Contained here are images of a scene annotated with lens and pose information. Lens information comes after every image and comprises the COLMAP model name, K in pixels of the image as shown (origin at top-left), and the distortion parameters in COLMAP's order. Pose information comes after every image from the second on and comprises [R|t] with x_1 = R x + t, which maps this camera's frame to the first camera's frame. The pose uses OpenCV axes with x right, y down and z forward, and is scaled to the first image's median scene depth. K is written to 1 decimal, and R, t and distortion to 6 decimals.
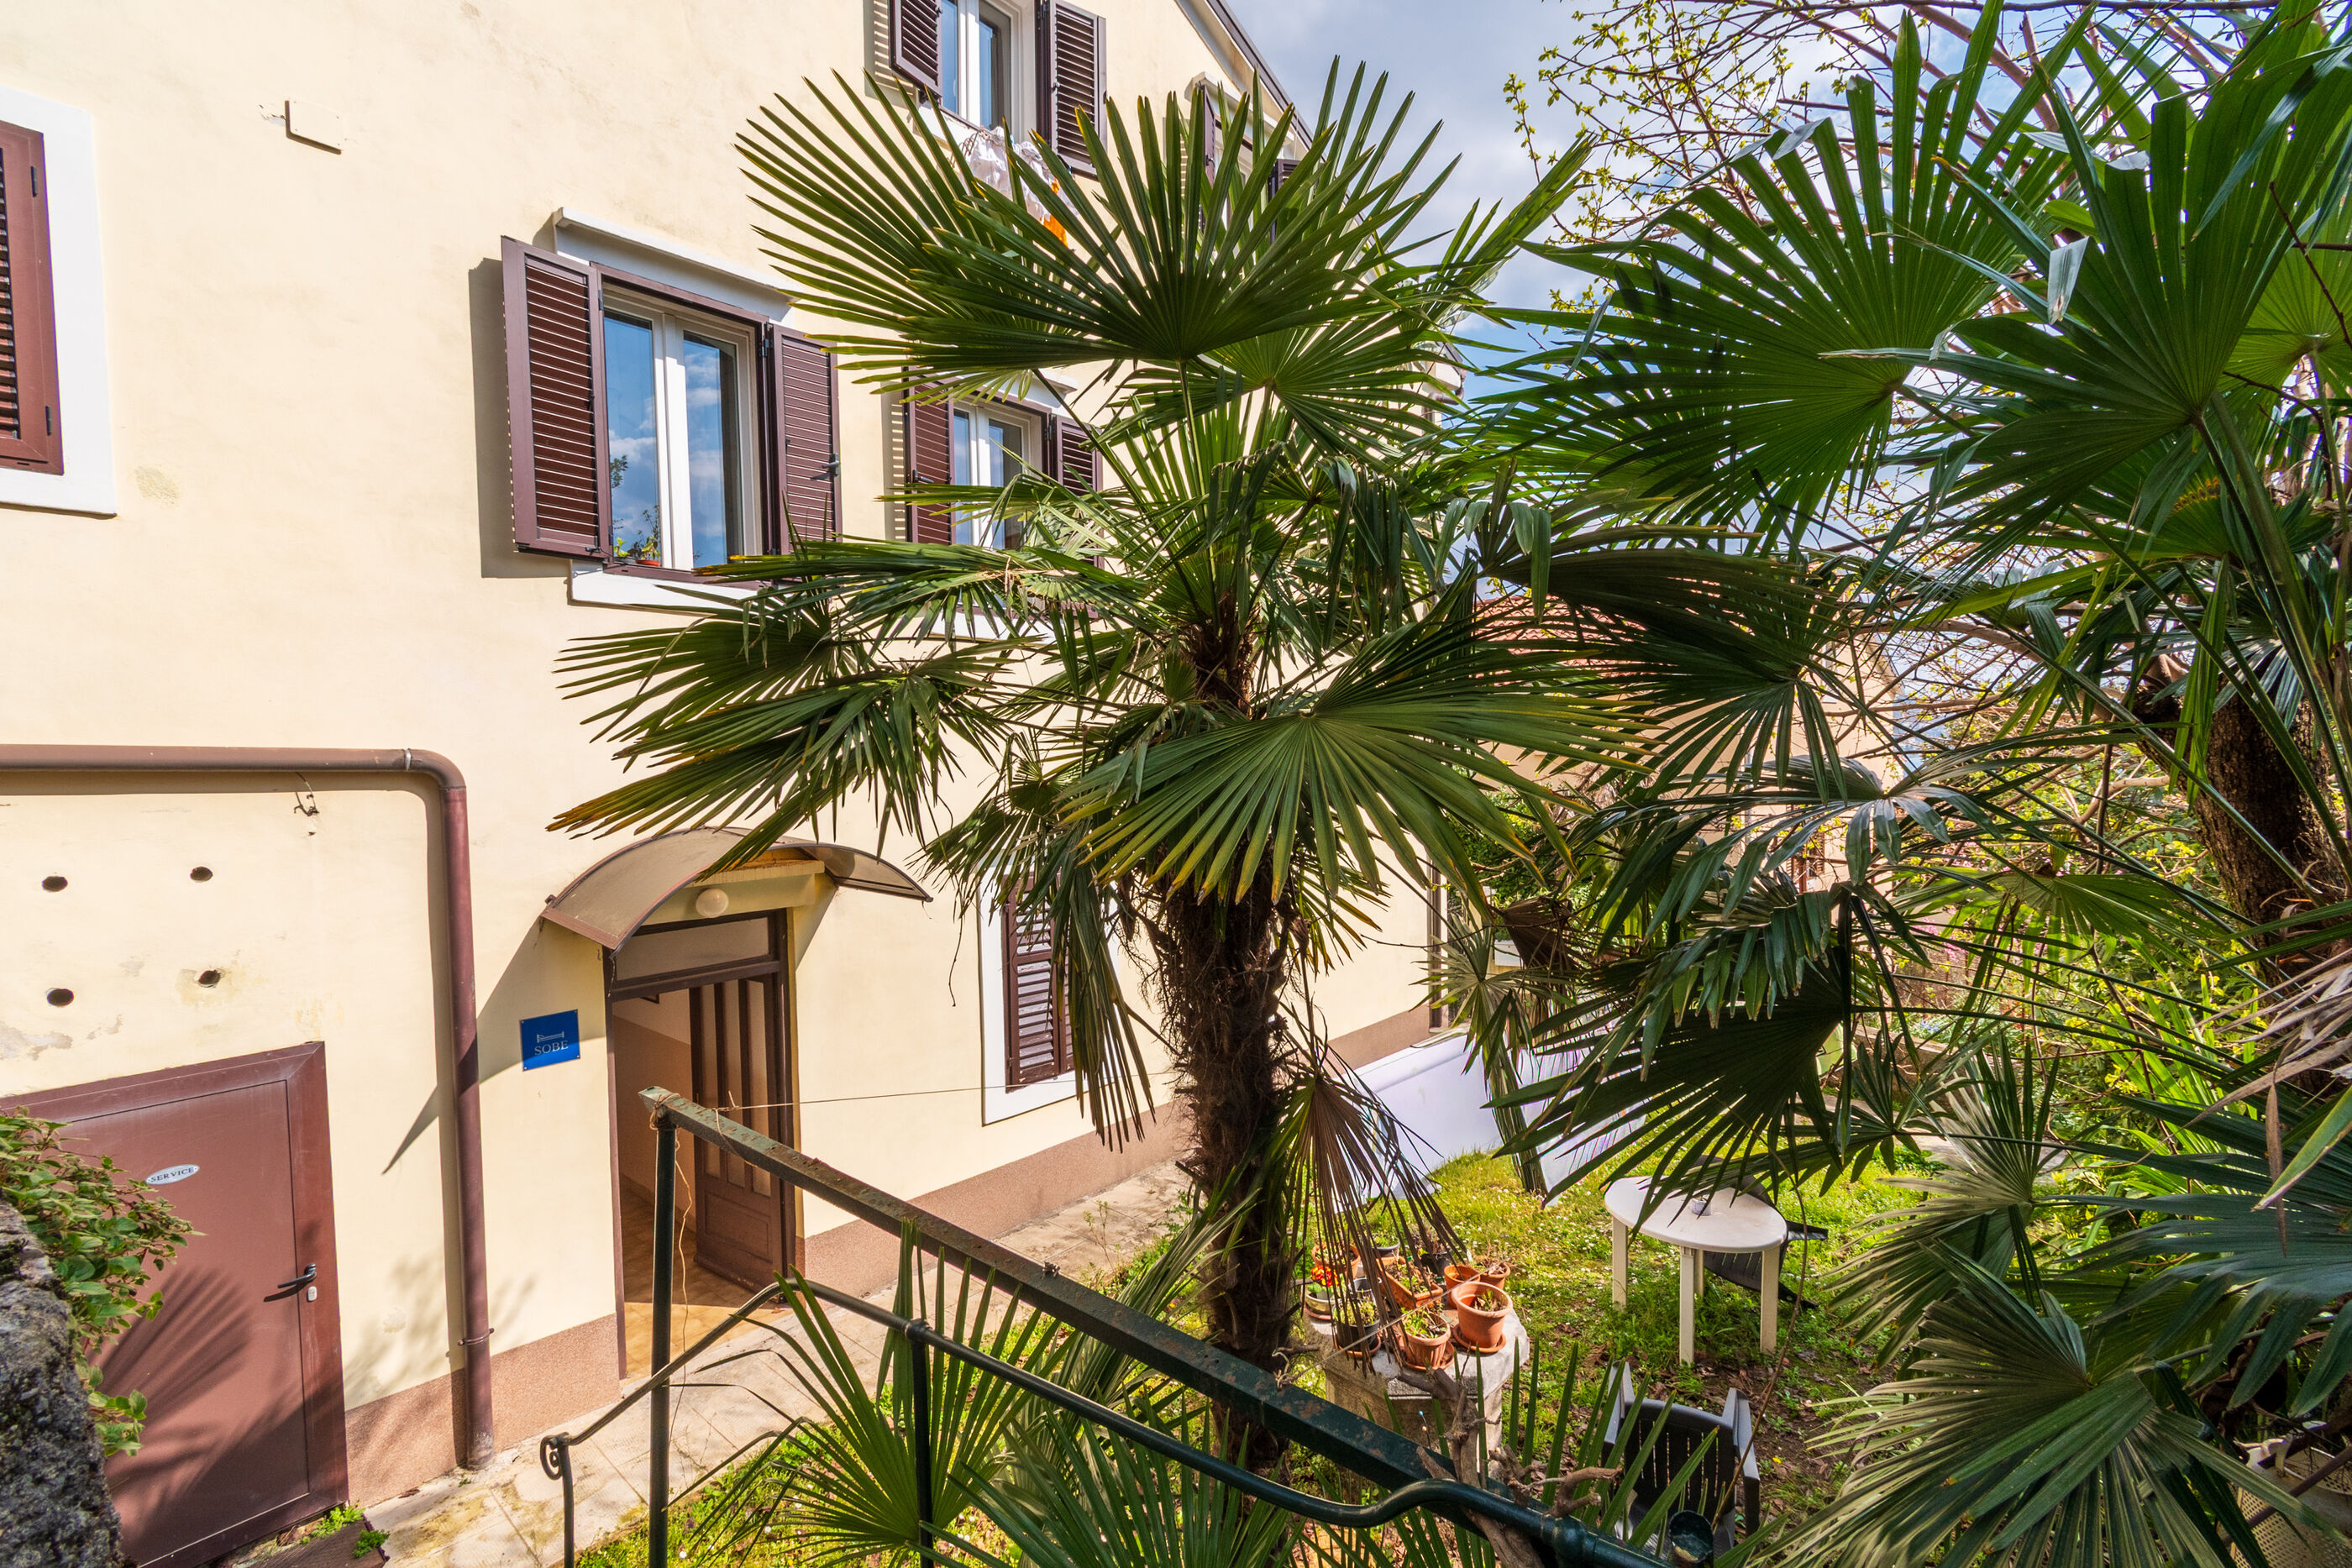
lens RADIAL K [[1035.2, 0, 1179.3], [0, 1035.2, 790.6], [0, 0, 1]] dist [0.002996, -0.000956]
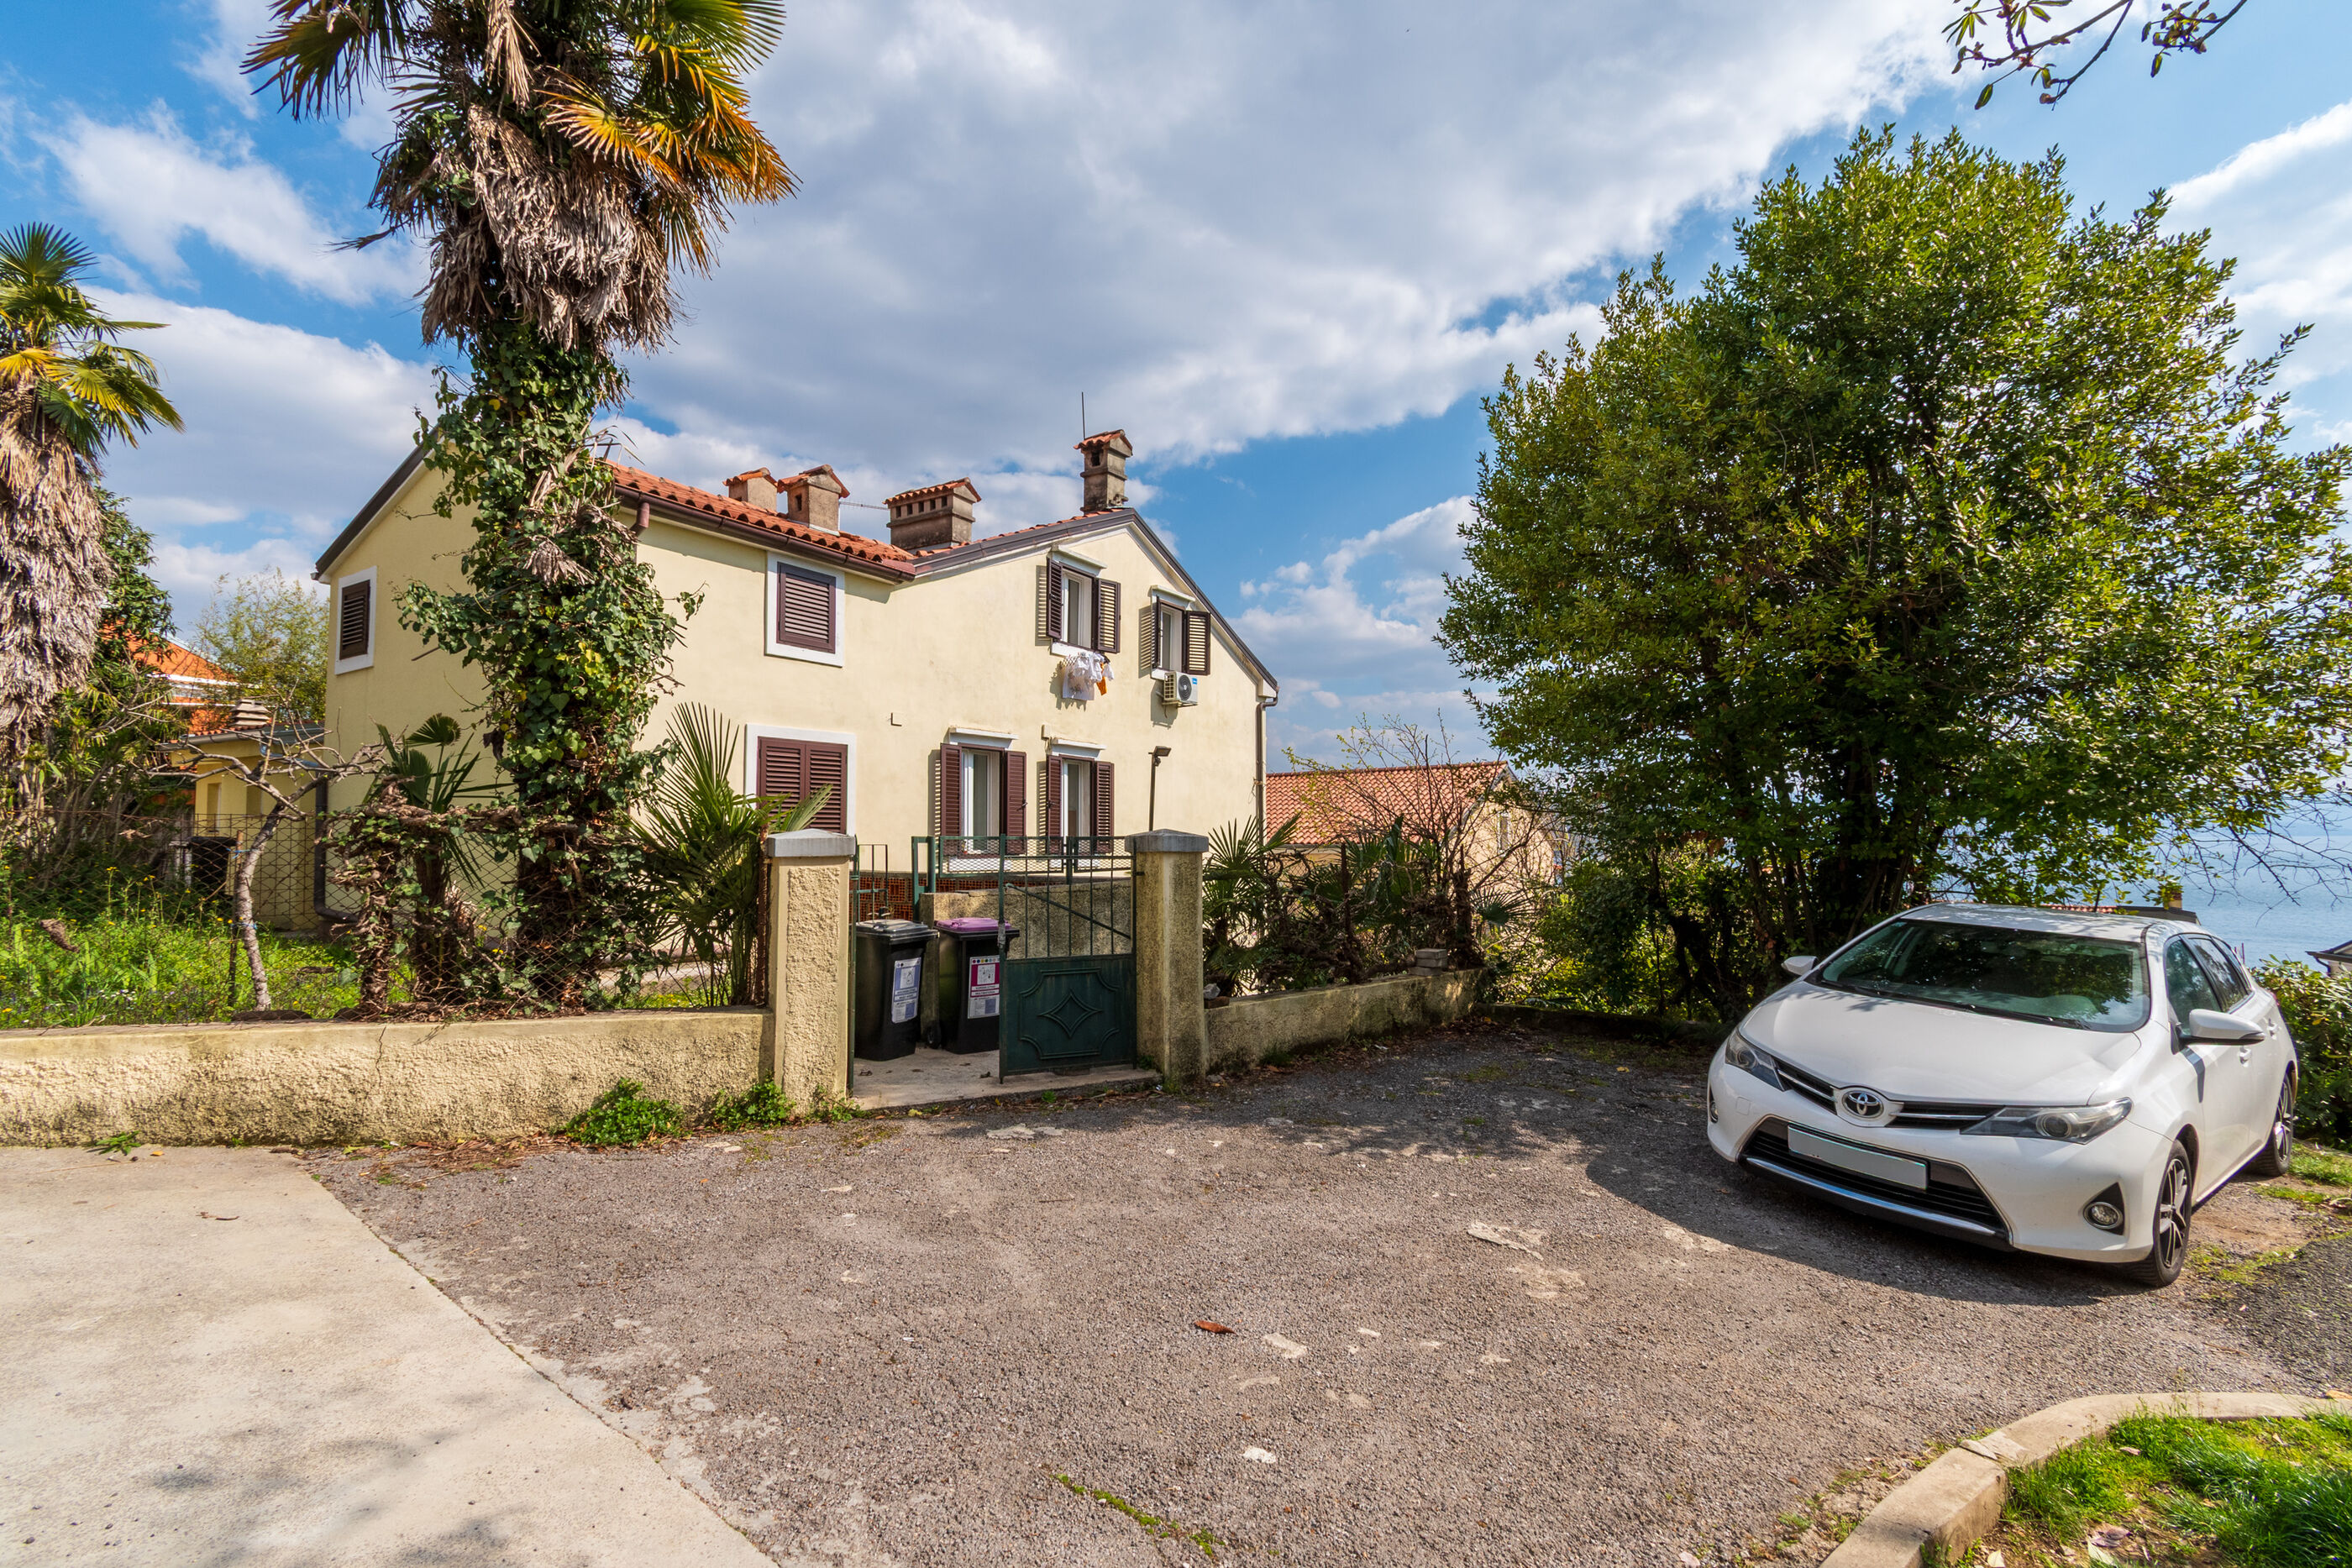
lens RADIAL K [[1035.2, 0, 1179.3], [0, 1035.2, 790.6], [0, 0, 1]] dist [0.002996, -0.000956]
pose [[0.984165, 0.022422, 0.175831, -0.757654], [-0.006812, 0.996019, -0.088881, -0.260020], [-0.177124, 0.086276, 0.980400, -2.648536]]
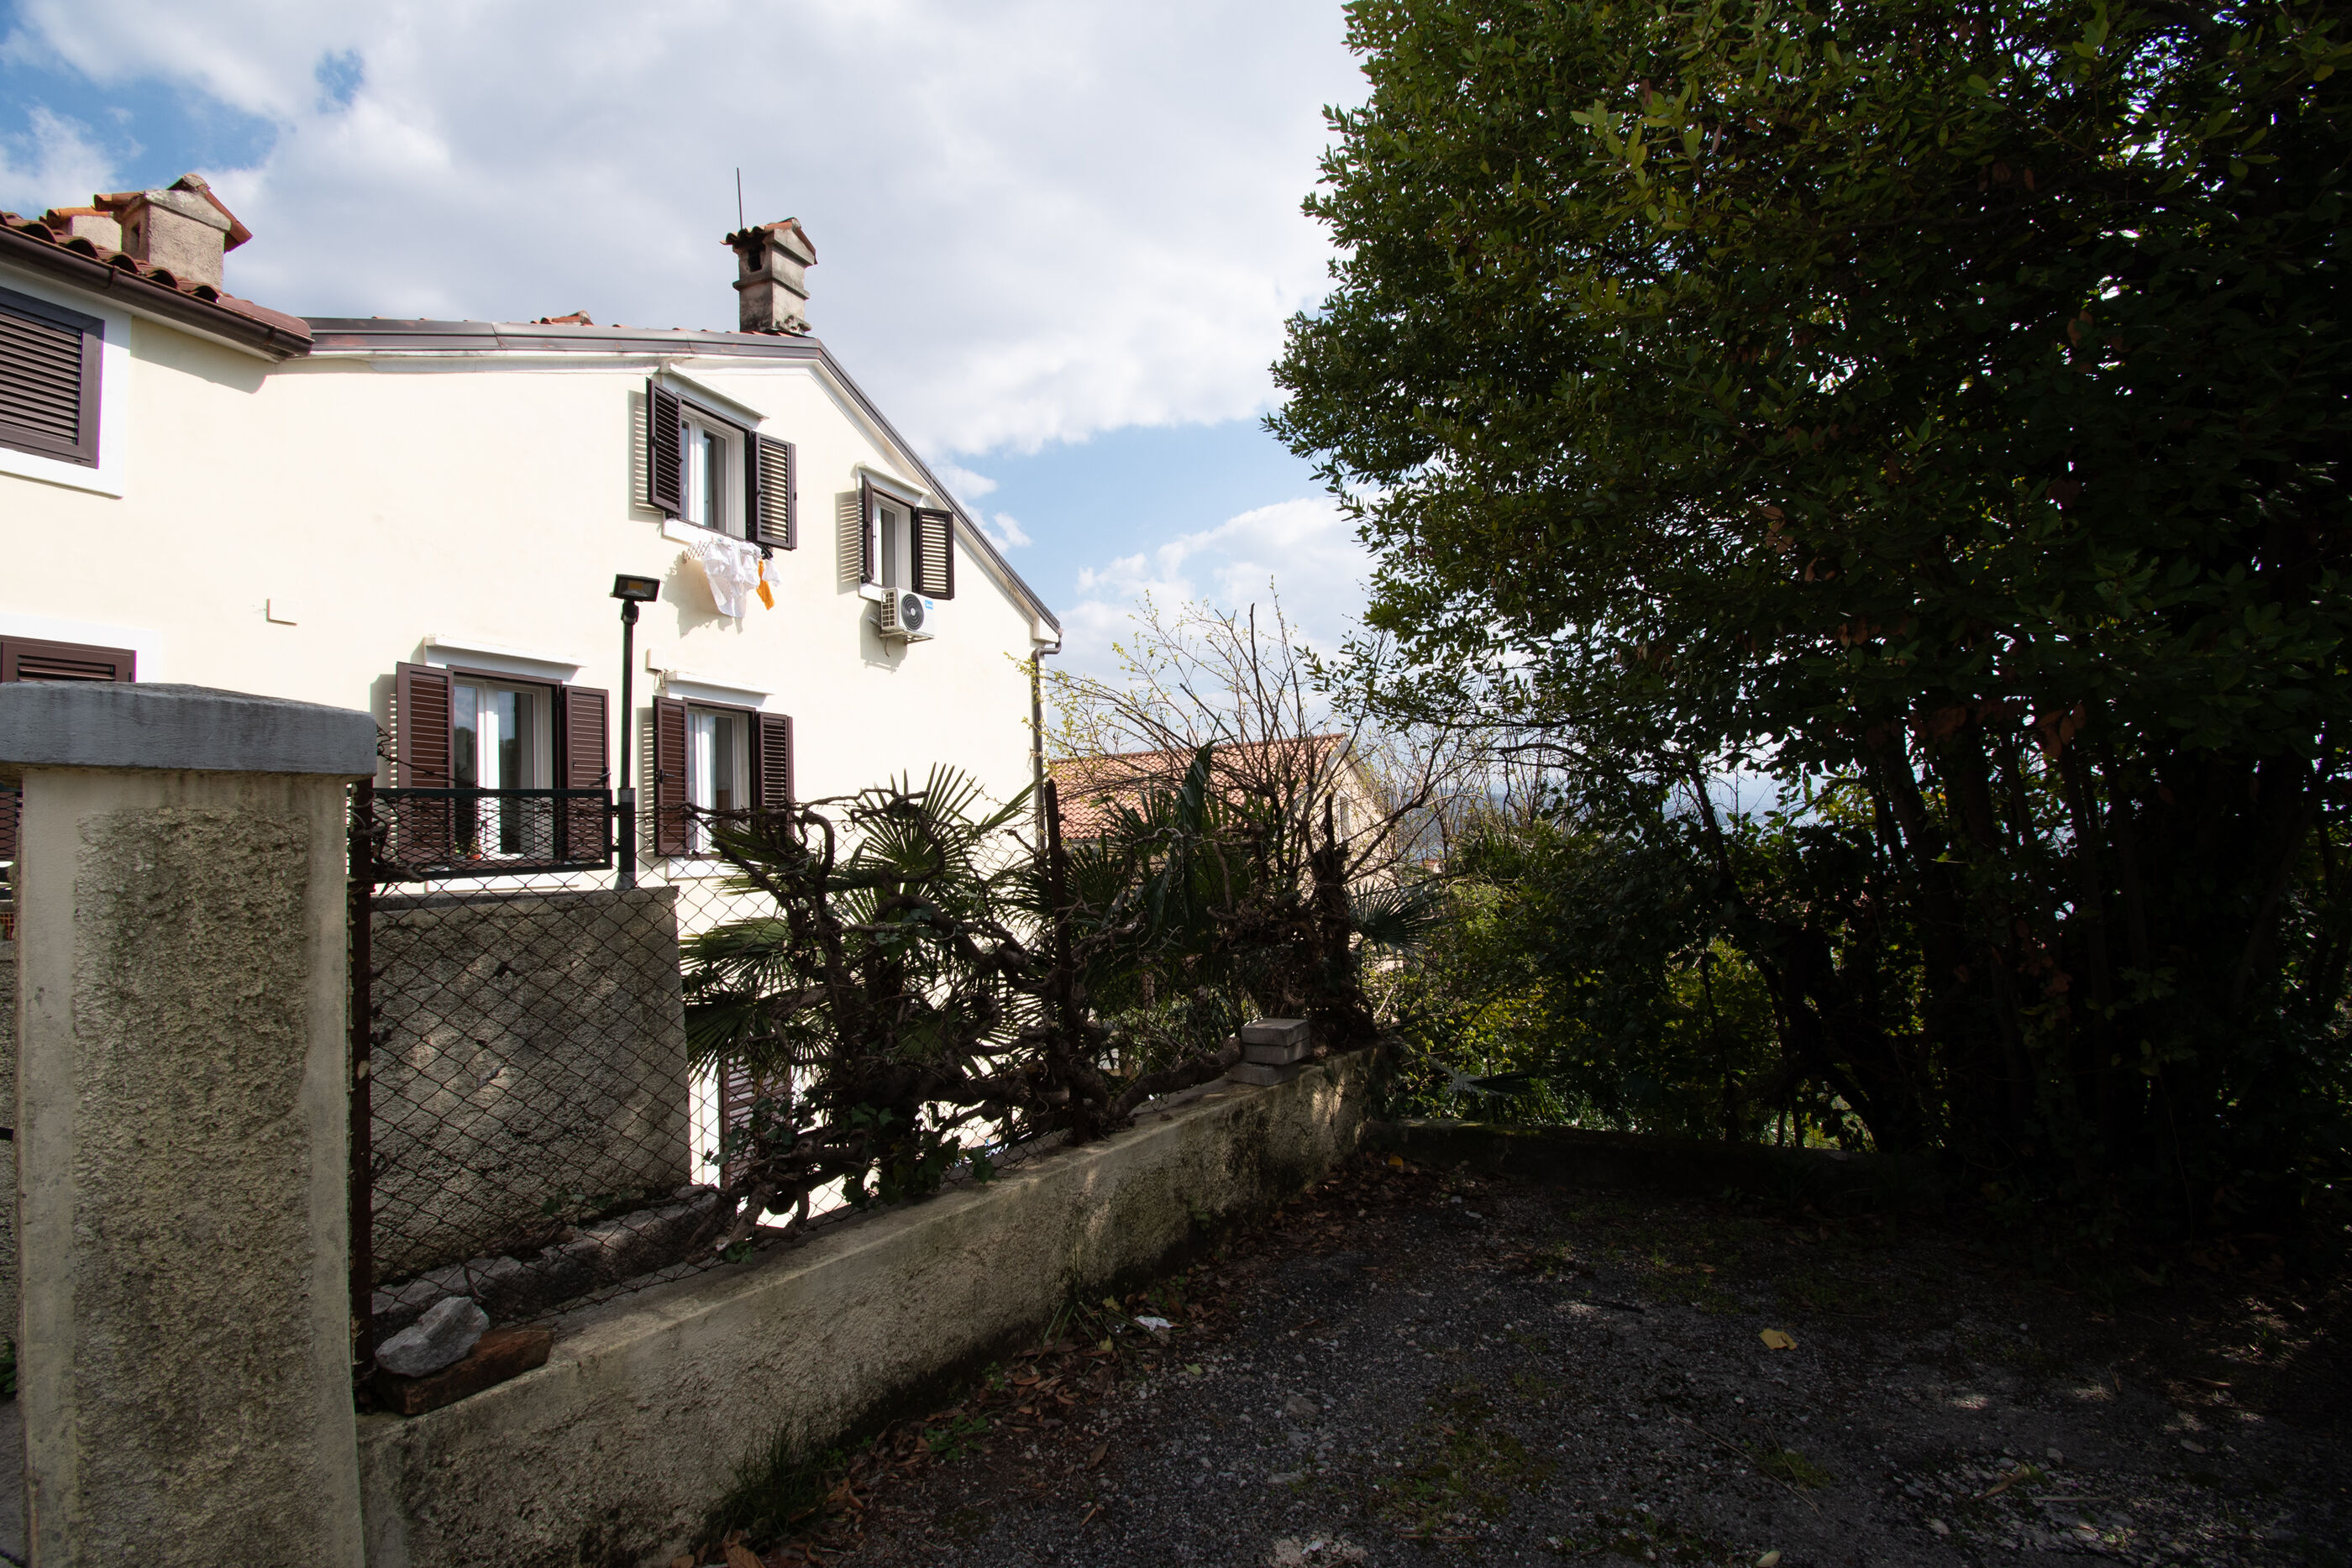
lens RADIAL K [[1027.2, 0, 1189.7], [0, 1027.2, 817.2], [0, 0, 1]] dist [-0.030481, -0.000451]
pose [[0.940519, -0.013019, 0.339492, -0.099275], [0.037247, 0.997193, -0.064949, -0.256226], [-0.337693, 0.073731, 0.938364, -1.131347]]
